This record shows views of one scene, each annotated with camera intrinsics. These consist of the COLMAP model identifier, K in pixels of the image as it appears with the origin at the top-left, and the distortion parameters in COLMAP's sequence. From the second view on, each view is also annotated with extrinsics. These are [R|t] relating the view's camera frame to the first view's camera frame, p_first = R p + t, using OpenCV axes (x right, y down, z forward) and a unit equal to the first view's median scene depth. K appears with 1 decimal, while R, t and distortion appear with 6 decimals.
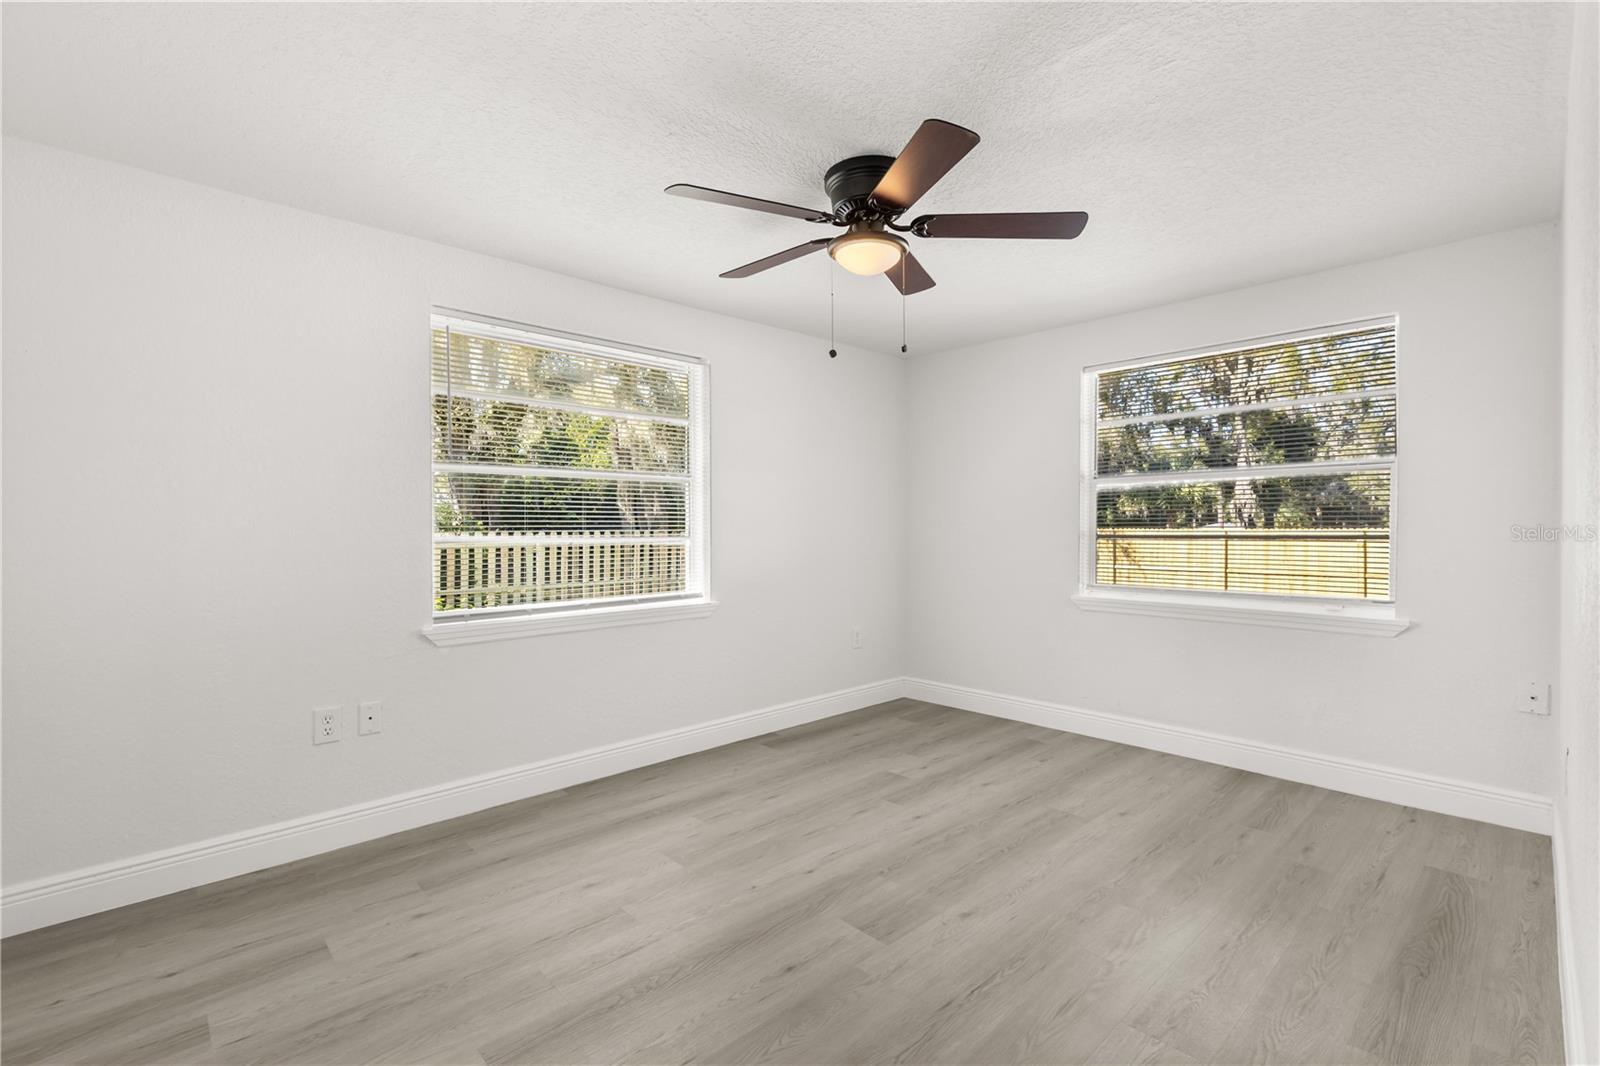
lens RADIAL K [[725.0, 0, 795.6], [0, 725.0, 527.7], [0, 0, 1]] dist [0.002789, -0.001665]
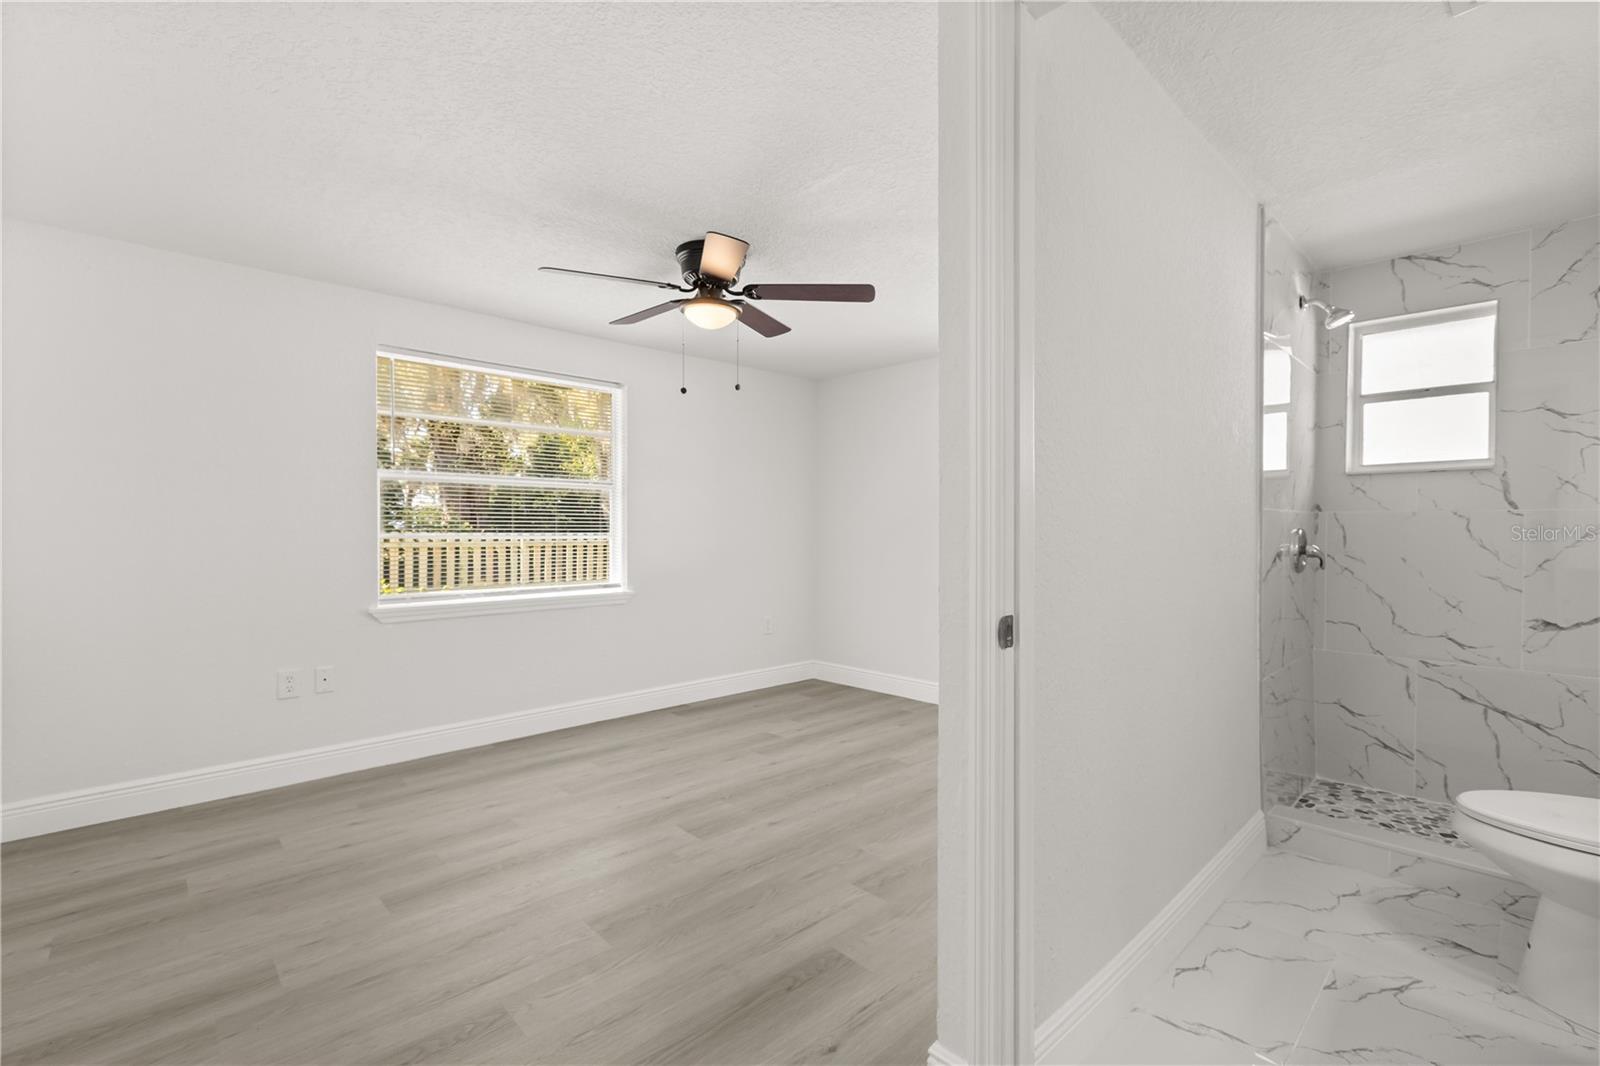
lens RADIAL K [[725.0, 0, 804.8], [0, 725.0, 536.8], [0, 0, 1]] dist [0.002789, -0.001665]
pose [[0.999961, 0.005834, 0.006653, 0.200531], [-0.005887, 0.999951, 0.007936, 0.004180], [-0.006606, -0.007974, 0.999946, -0.217485]]
